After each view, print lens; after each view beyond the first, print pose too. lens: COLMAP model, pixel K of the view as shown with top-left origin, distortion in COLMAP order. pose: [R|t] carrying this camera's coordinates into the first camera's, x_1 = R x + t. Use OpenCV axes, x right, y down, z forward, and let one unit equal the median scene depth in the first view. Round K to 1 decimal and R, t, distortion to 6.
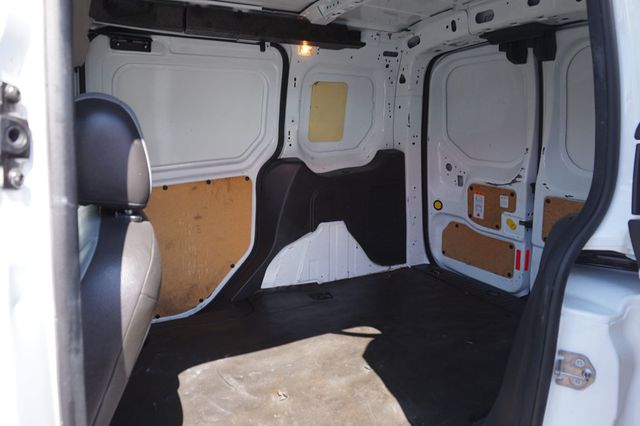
lens RADIAL K [[429.3, 0, 321.6], [0, 429.3, 214.2], [0, 0, 1]] dist [-0.046987, 0.027707]
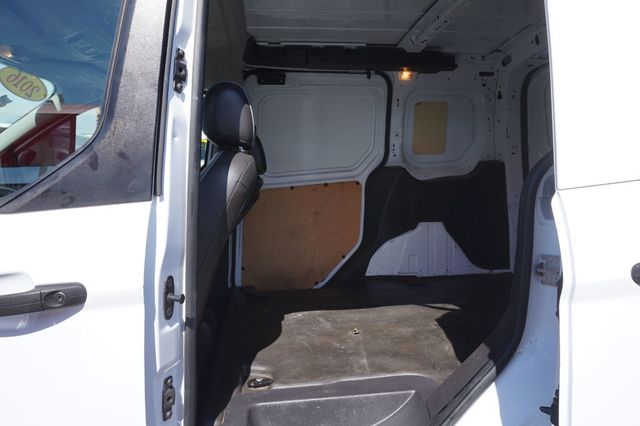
lens RADIAL K [[429.3, 0, 321.5], [0, 429.3, 213.1], [0, 0, 1]] dist [-0.046987, 0.027707]
pose [[0.939593, 0.007235, -0.342217, 0.149108], [-0.049119, 0.992279, -0.113883, 0.146938], [0.338751, 0.123813, 0.932694, -0.155157]]
